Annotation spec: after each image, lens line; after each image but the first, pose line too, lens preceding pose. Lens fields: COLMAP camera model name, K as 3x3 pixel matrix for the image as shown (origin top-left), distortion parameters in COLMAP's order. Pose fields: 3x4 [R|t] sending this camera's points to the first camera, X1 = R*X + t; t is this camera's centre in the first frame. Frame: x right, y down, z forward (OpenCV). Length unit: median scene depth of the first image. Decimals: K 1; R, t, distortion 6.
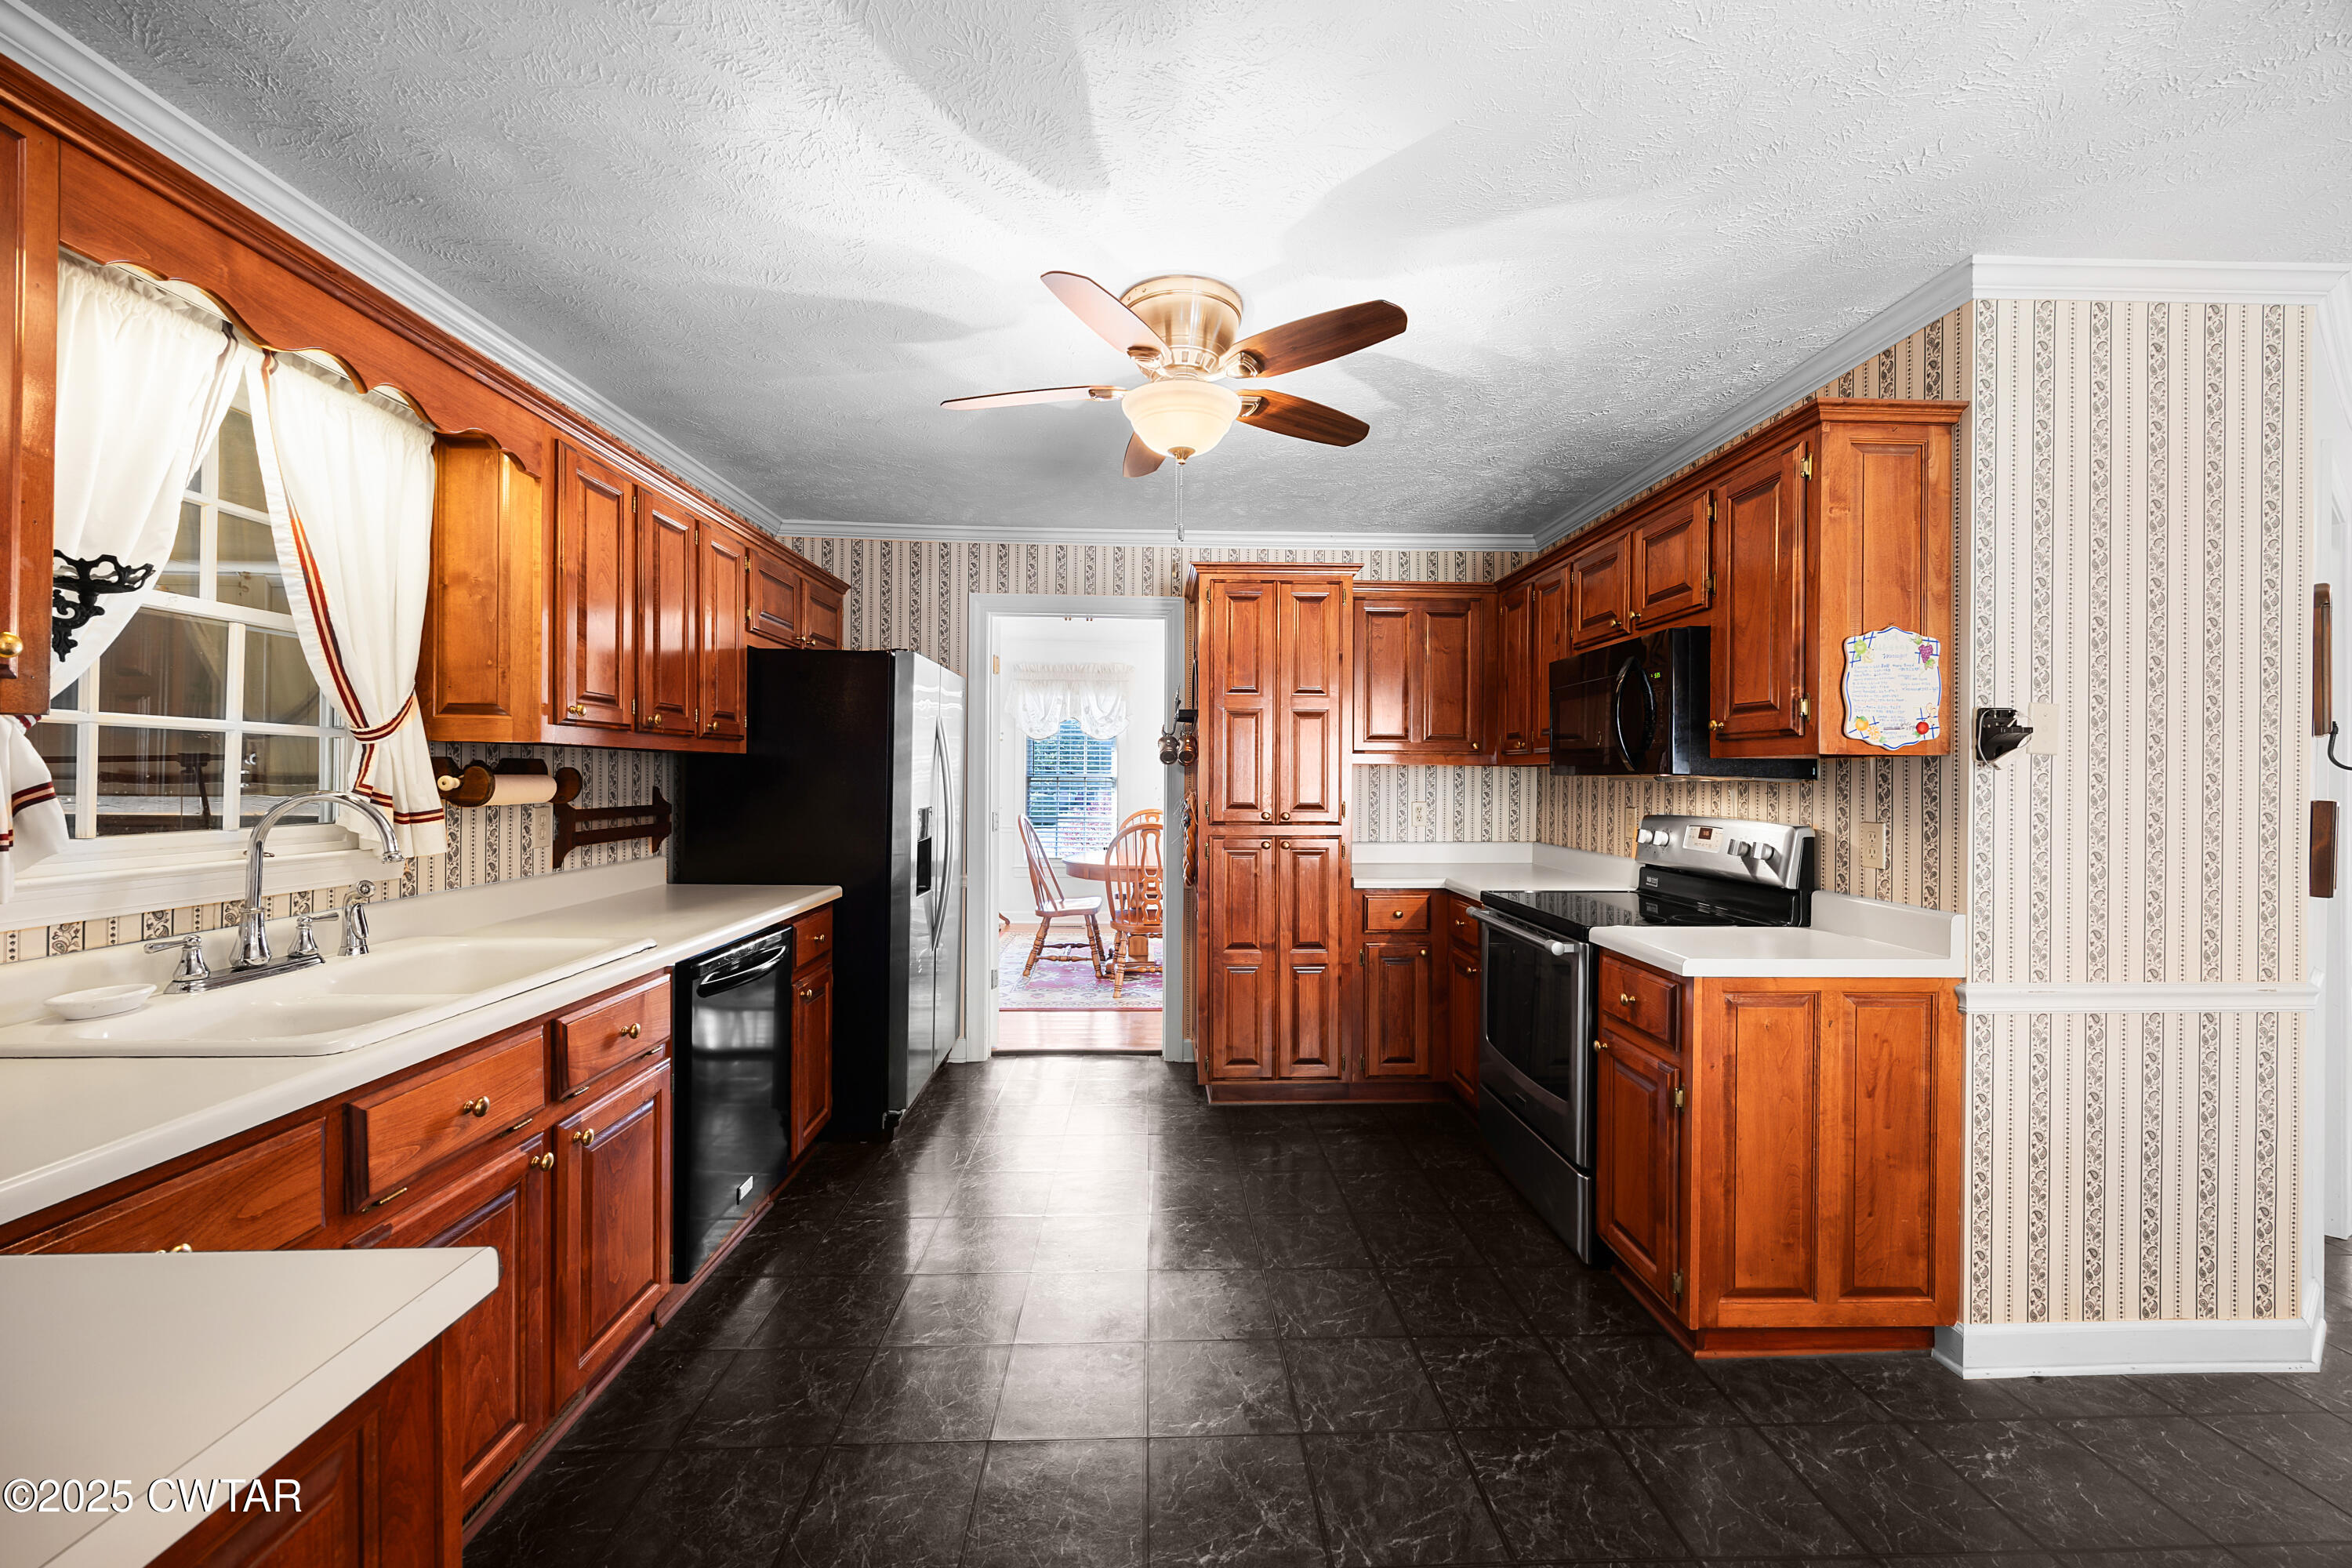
lens RADIAL K [[912.9, 0, 1180.1], [0, 912.9, 778.5], [0, 0, 1]] dist [0.002873, -0.000473]
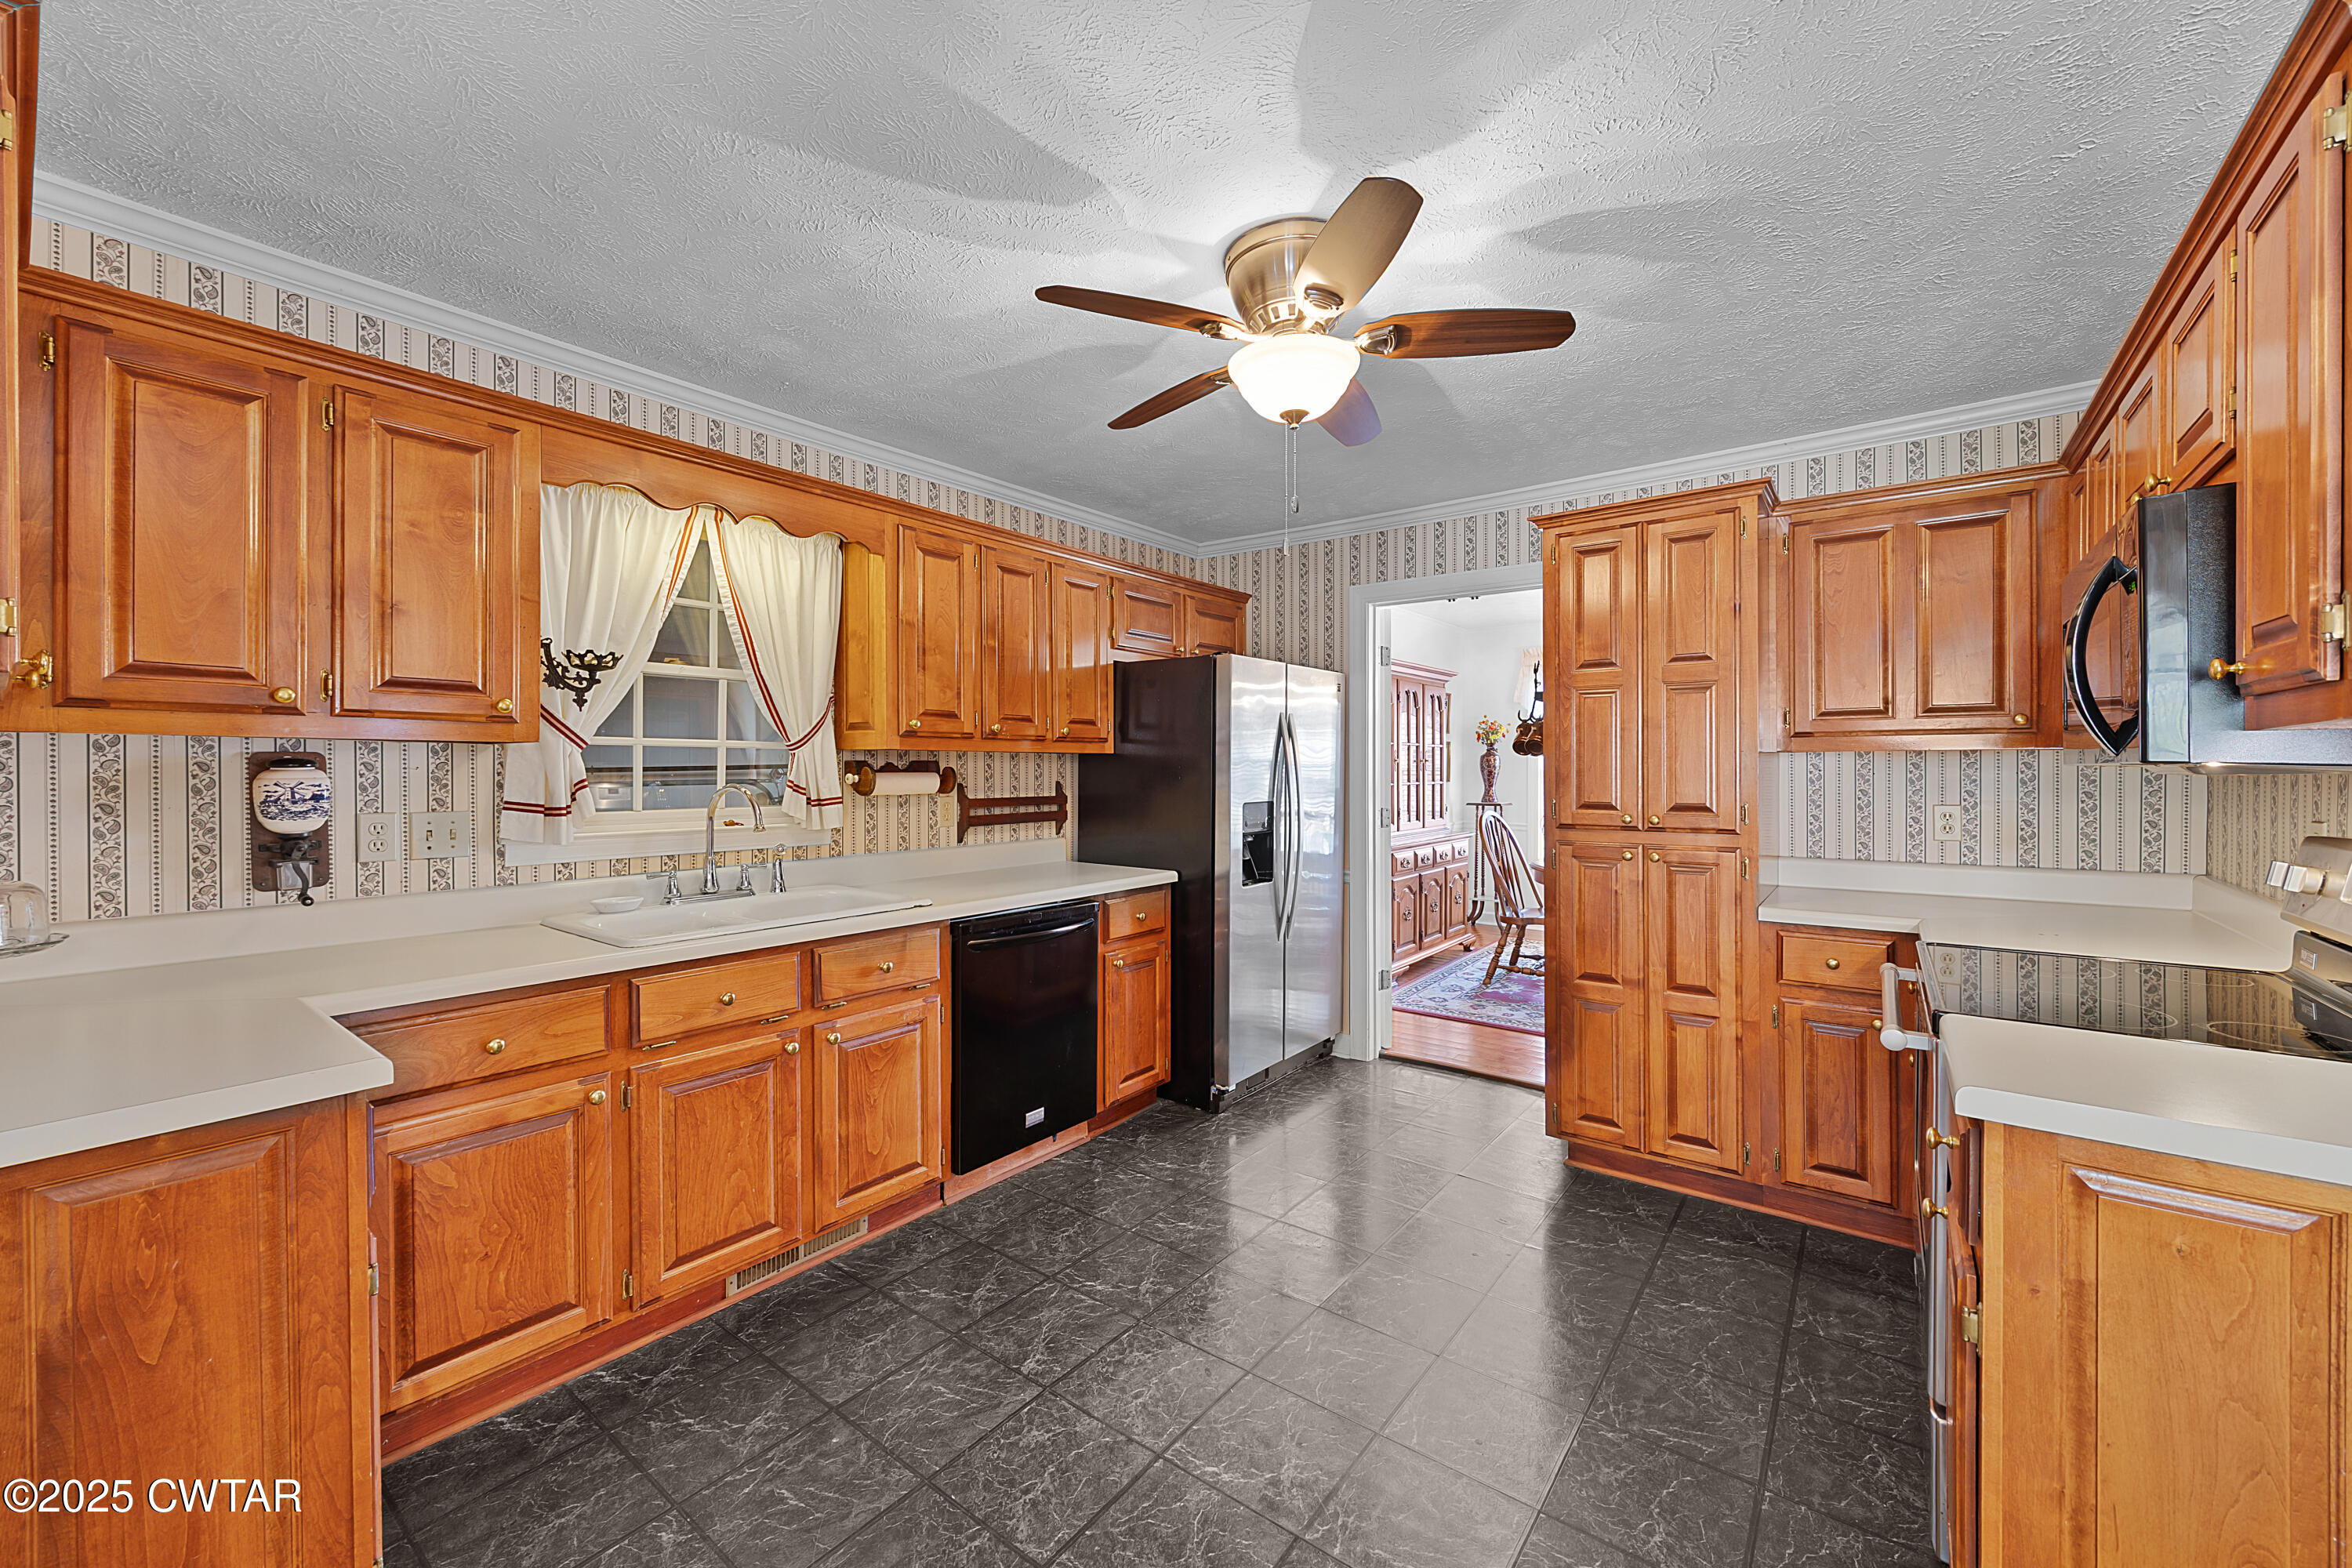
lens RADIAL K [[912.9, 0, 1181.7], [0, 912.9, 774.8], [0, 0, 1]] dist [0.002873, -0.000473]
pose [[0.769965, -0.002893, -0.638080, 0.365679], [0.004663, 0.999989, 0.001092, -0.000034], [0.638070, -0.003816, 0.769969, 0.166001]]
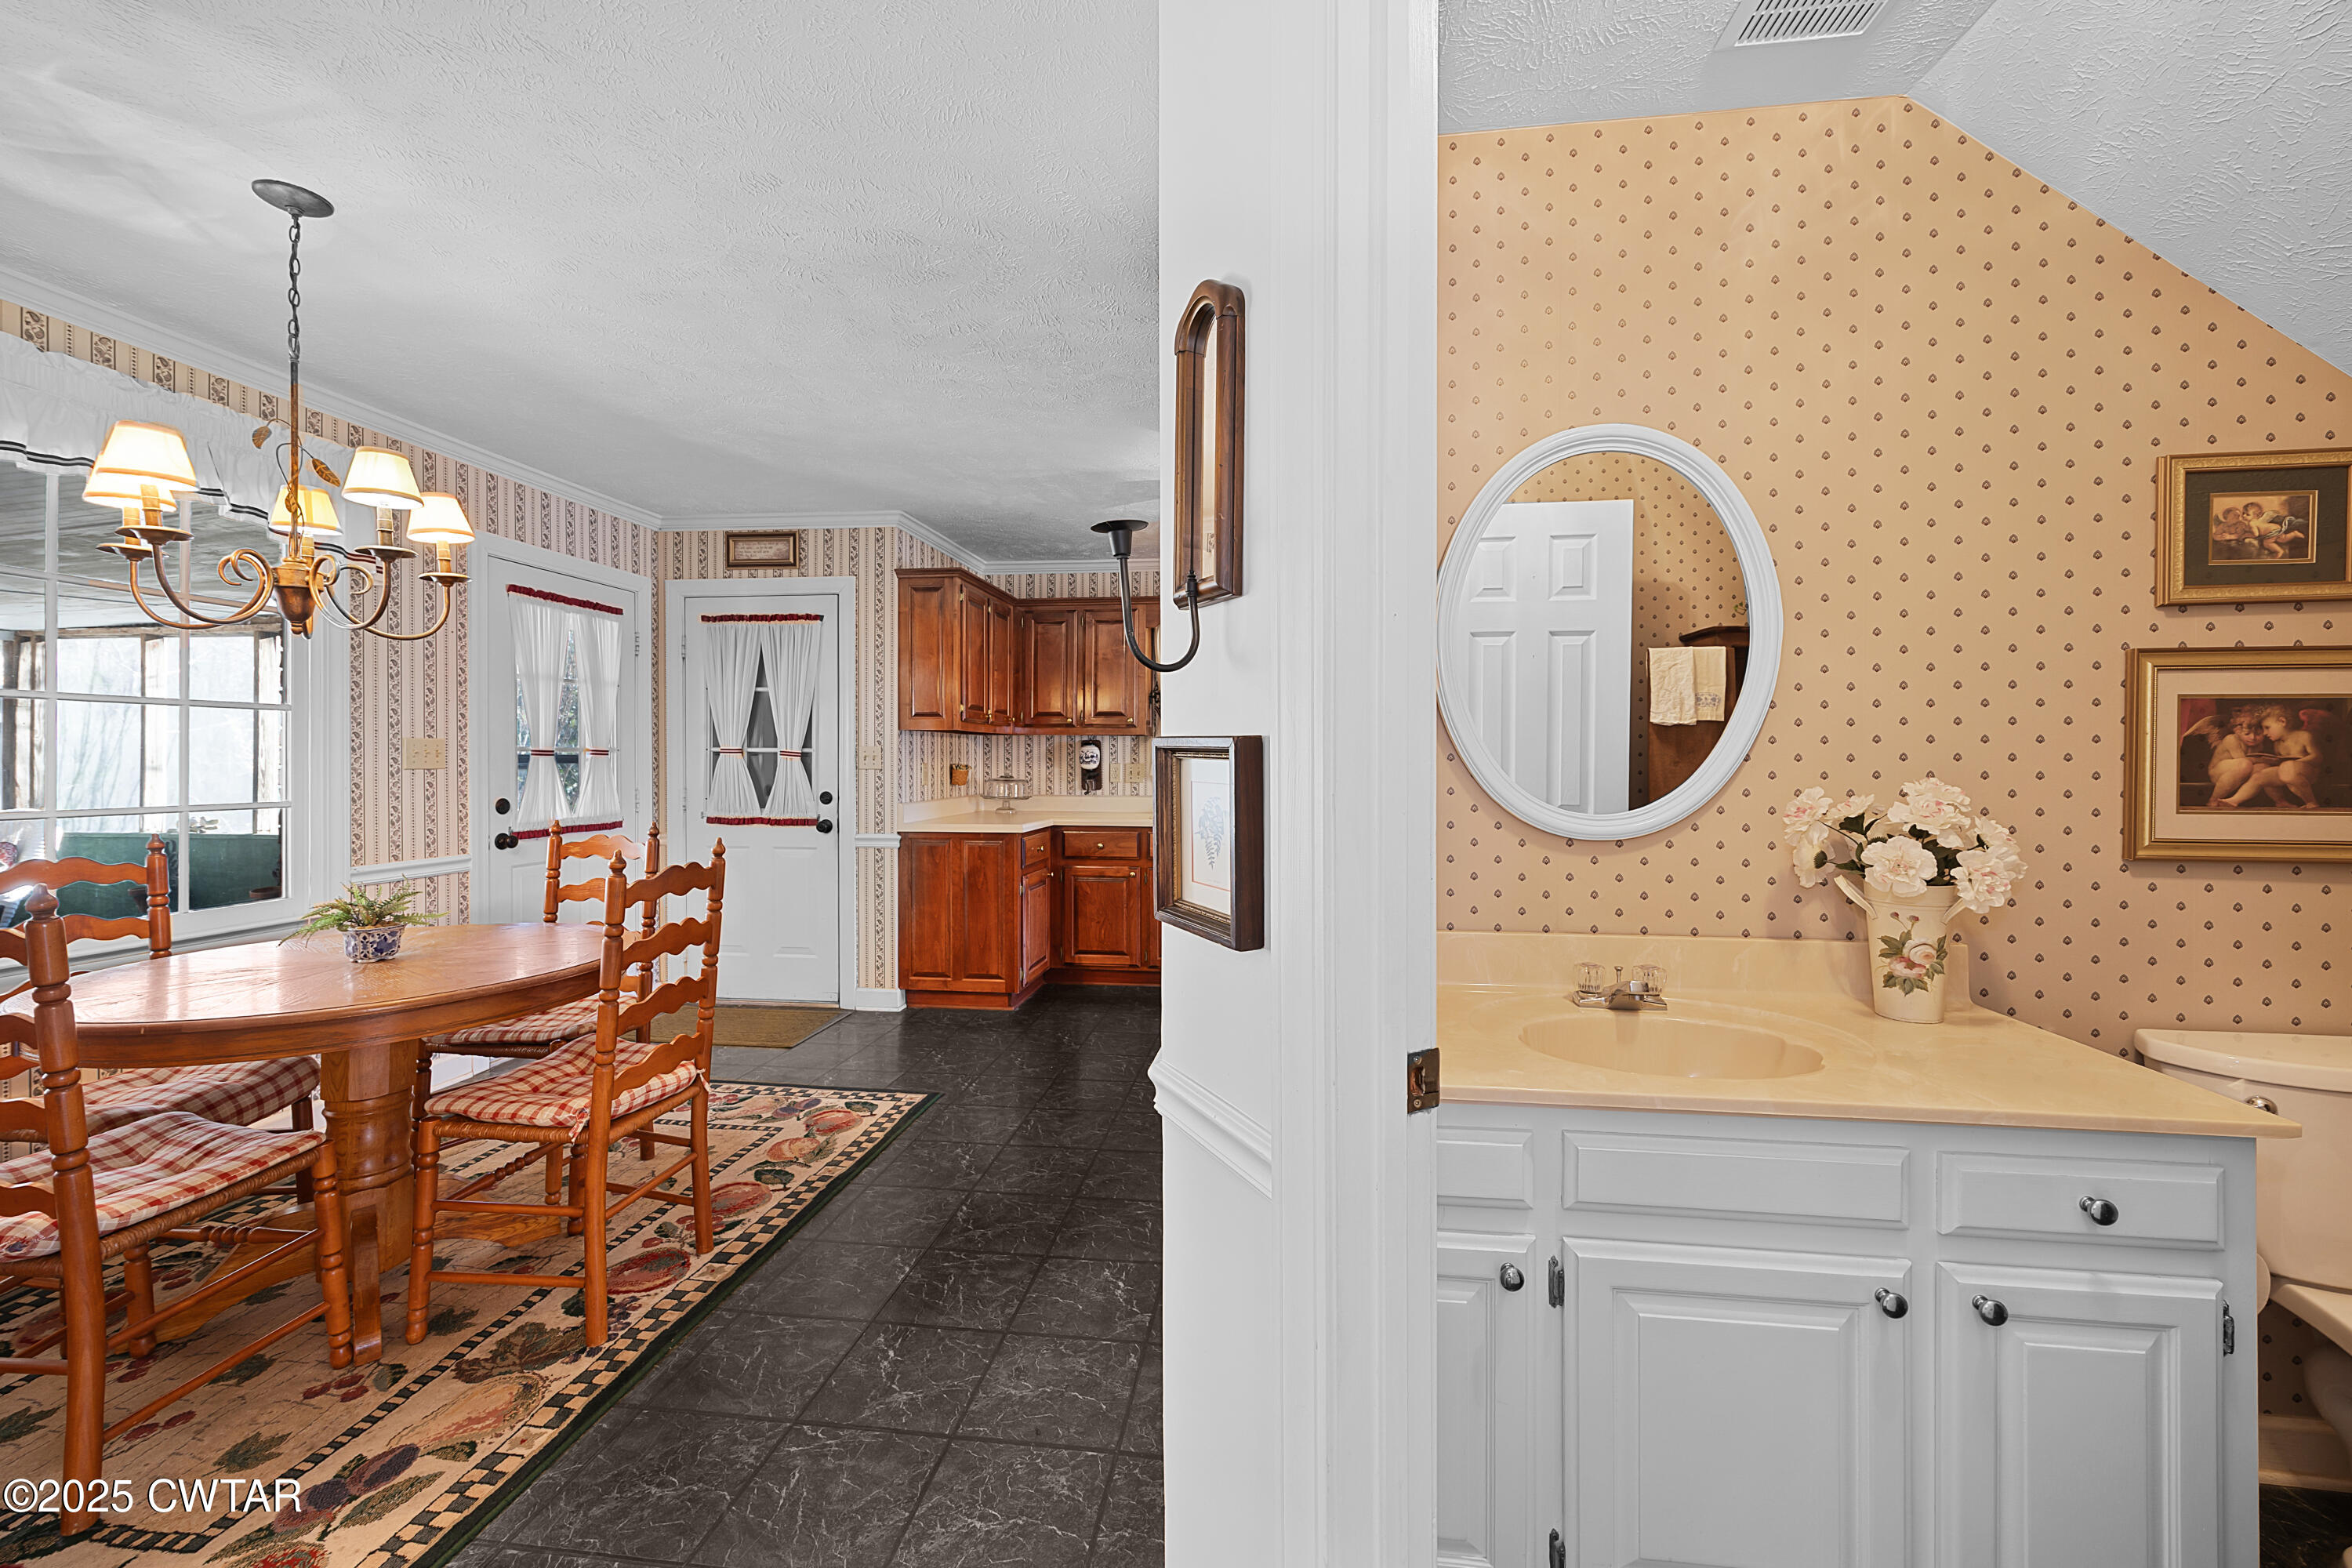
lens RADIAL K [[912.9, 0, 1177.1], [0, 912.9, 765.9], [0, 0, 1]] dist [0.002873, -0.000473]
pose [[-0.176906, 0.003112, -0.984223, 1.253632], [-0.007551, 0.999961, 0.004519, 0.024087], [0.984199, 0.008231, -0.176876, 0.780775]]
